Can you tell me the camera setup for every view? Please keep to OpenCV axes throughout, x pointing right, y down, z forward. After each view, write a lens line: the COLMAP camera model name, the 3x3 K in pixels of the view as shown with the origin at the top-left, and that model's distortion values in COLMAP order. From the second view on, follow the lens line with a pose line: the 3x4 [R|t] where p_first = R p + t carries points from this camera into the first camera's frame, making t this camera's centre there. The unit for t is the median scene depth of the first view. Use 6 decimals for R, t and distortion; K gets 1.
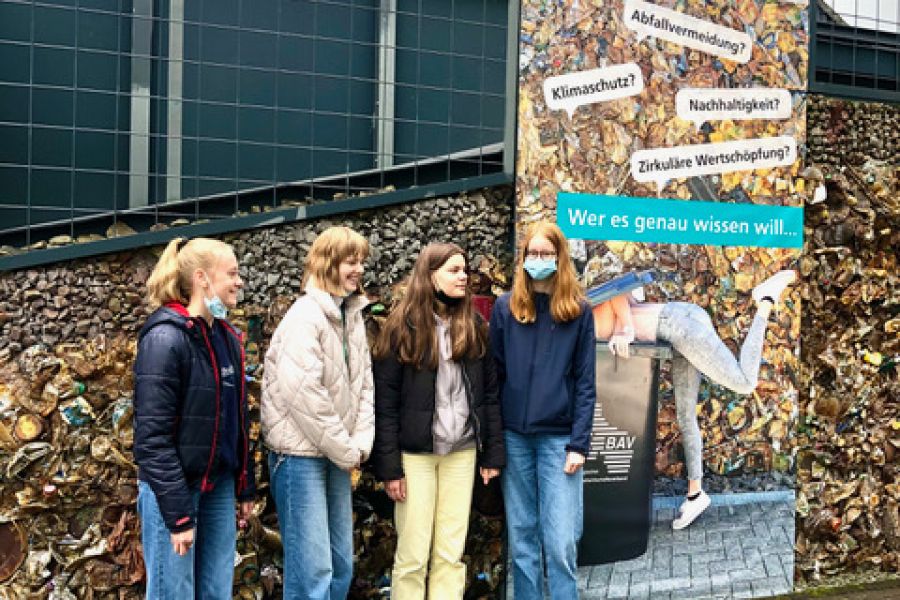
lens RADIAL K [[725.6, 0, 450.0], [0, 725.6, 300.0], [0, 0, 1]] dist [0.100627, -0.124218]
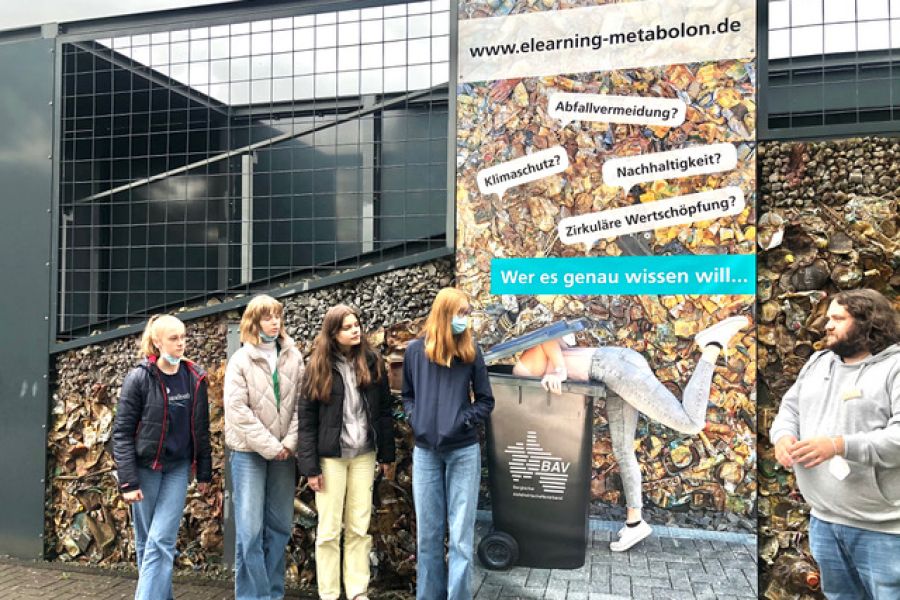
lens RADIAL K [[725.6, 0, 450.0], [0, 725.6, 300.0], [0, 0, 1]] dist [0.100627, -0.124218]
pose [[0.840489, -0.023637, -0.541313, 0.713122], [0.005897, 0.999388, -0.034482, -0.031682], [0.541797, 0.025790, 0.840114, -0.081279]]
